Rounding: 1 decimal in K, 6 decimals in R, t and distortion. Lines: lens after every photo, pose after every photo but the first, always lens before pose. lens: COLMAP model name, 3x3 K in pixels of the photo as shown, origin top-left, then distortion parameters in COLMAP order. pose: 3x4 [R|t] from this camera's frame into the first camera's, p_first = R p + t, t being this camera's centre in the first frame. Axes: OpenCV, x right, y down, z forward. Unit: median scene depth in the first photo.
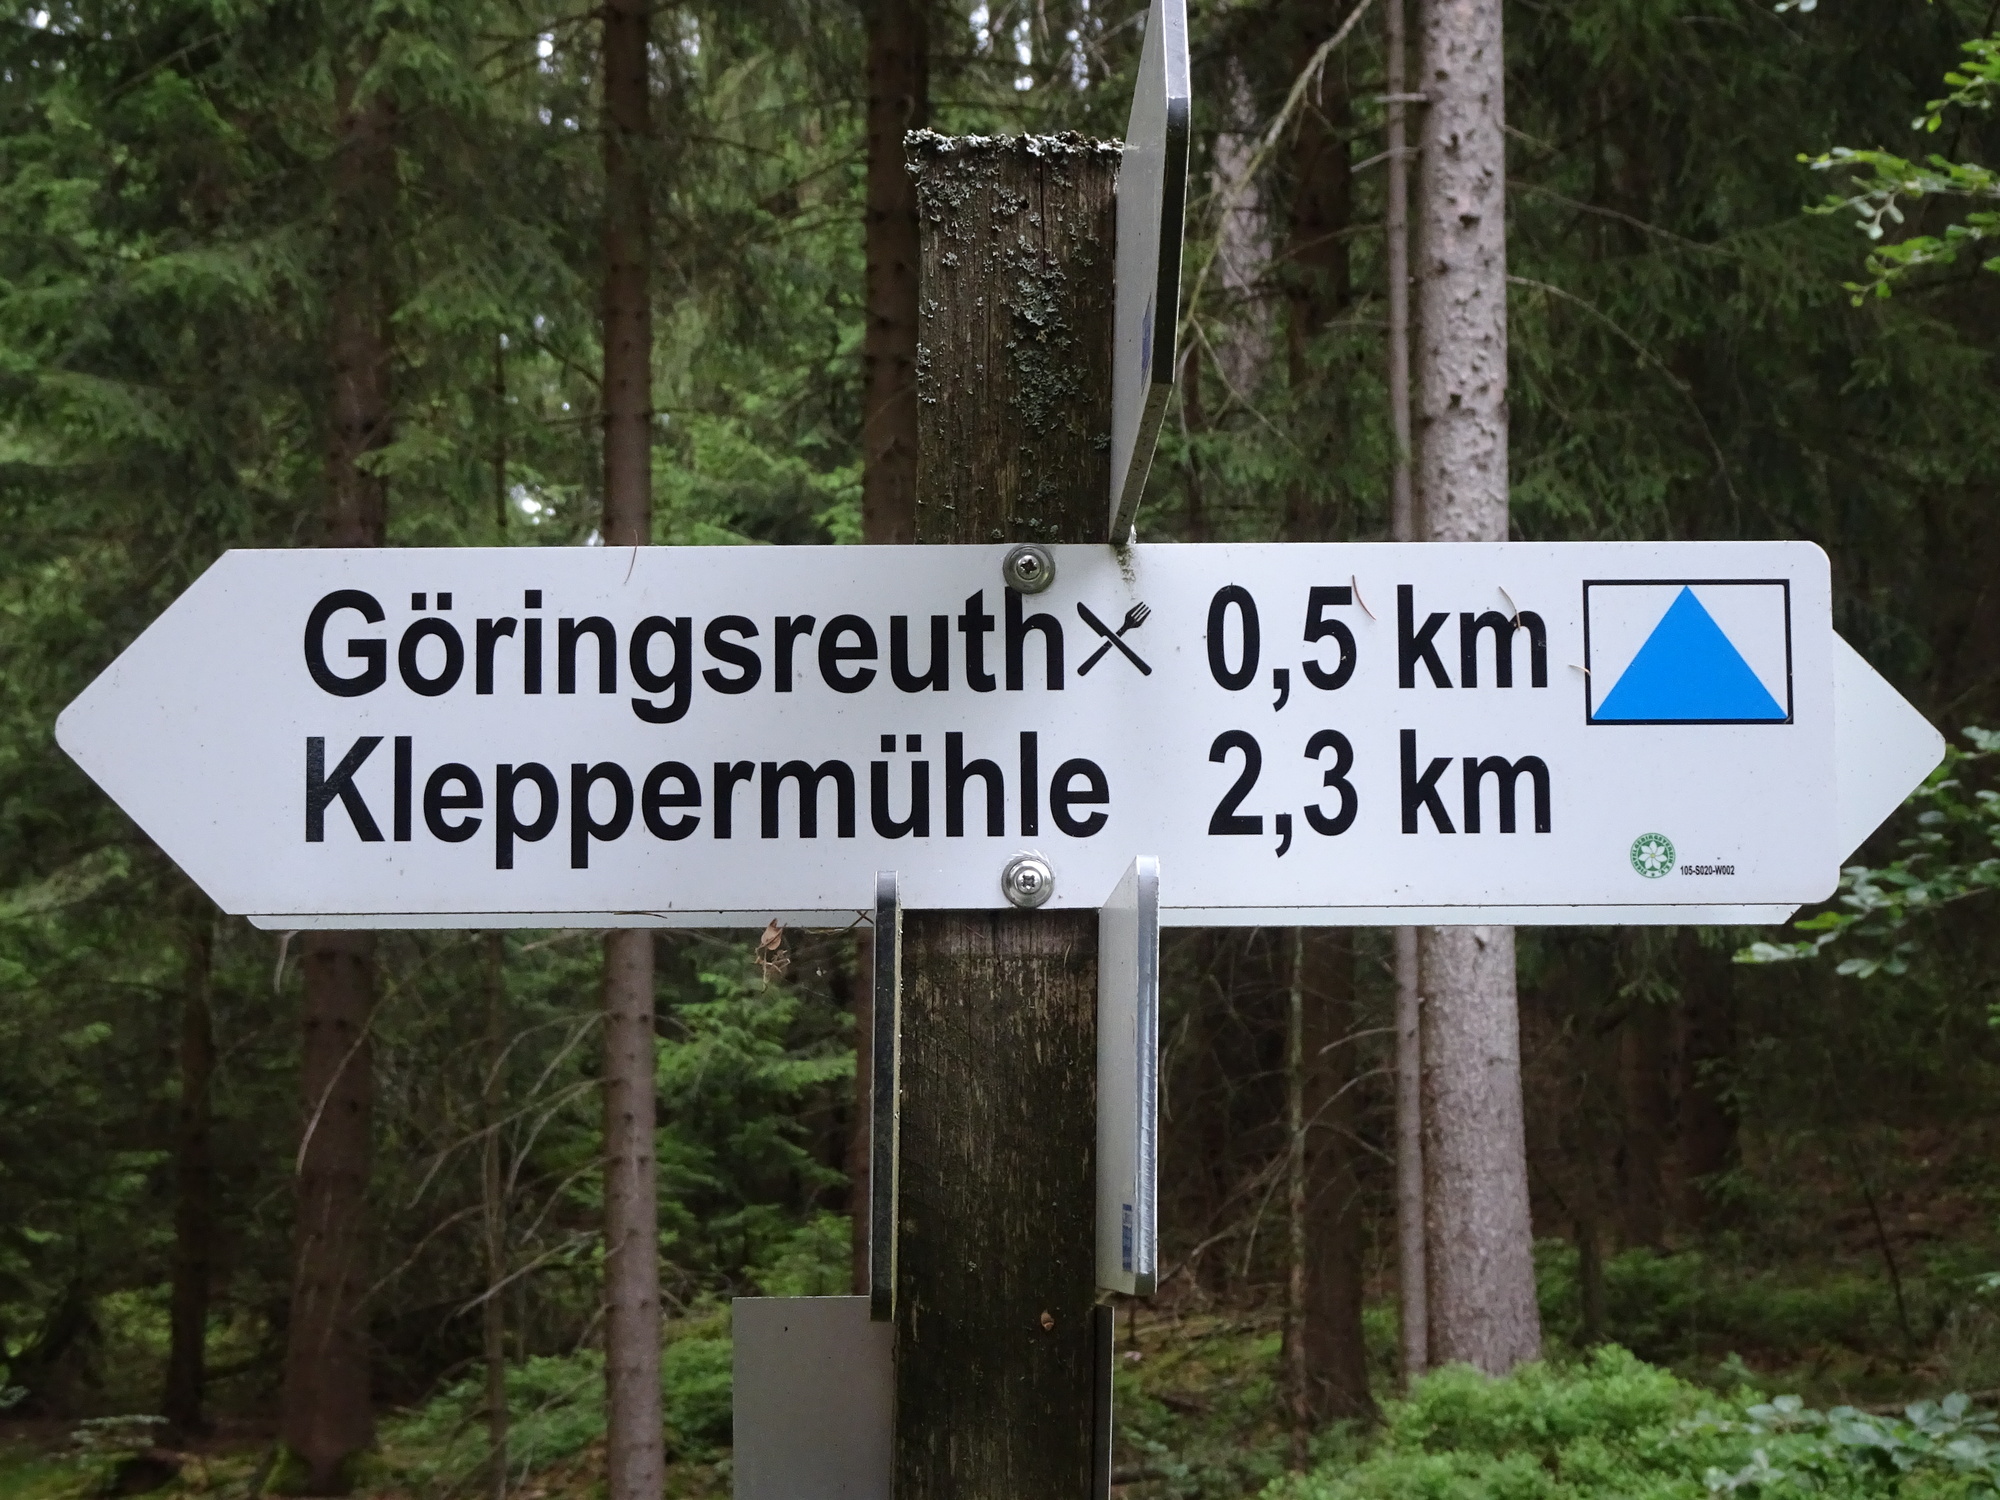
lens RADIAL K [[4357.5, 0, 999.5], [0, 4357.5, 751.3], [0, 0, 1]] dist [-0.049647, 0.000000]
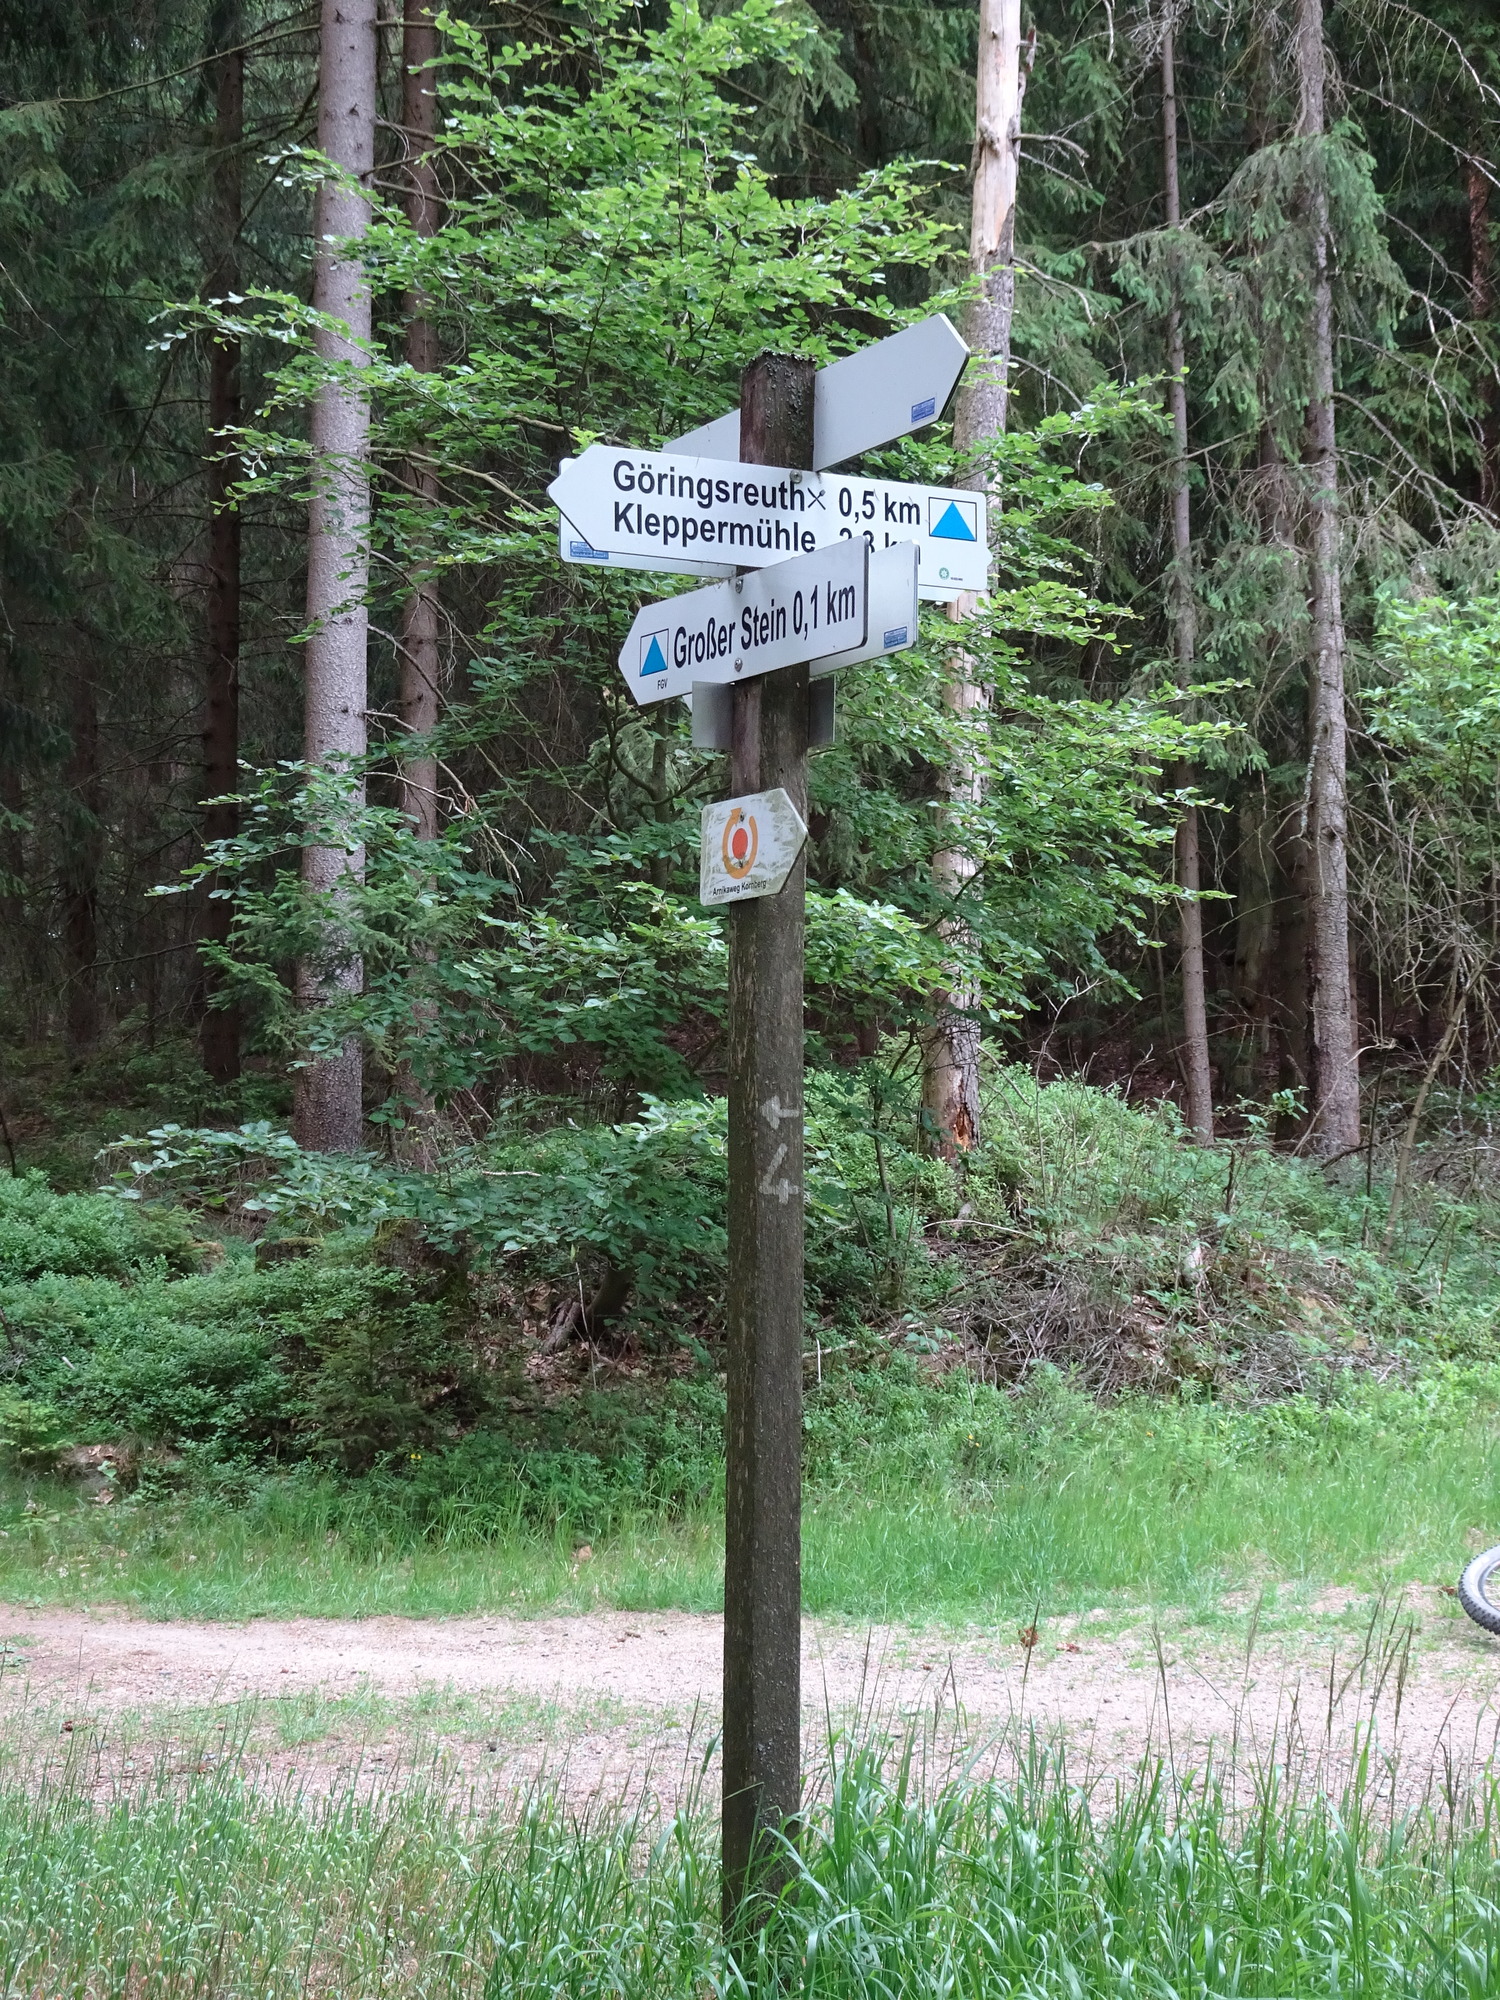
lens RADIAL K [[3117.6, 0, 751.2], [0, 3117.6, 999.6], [0, 0, 1]] dist [-0.015267, 0.000000]
pose [[0.879110, 0.032403, 0.475517, -1.225282], [-0.047402, 0.998684, 0.019581, 0.337652], [-0.474257, -0.039754, 0.879489, -1.241630]]
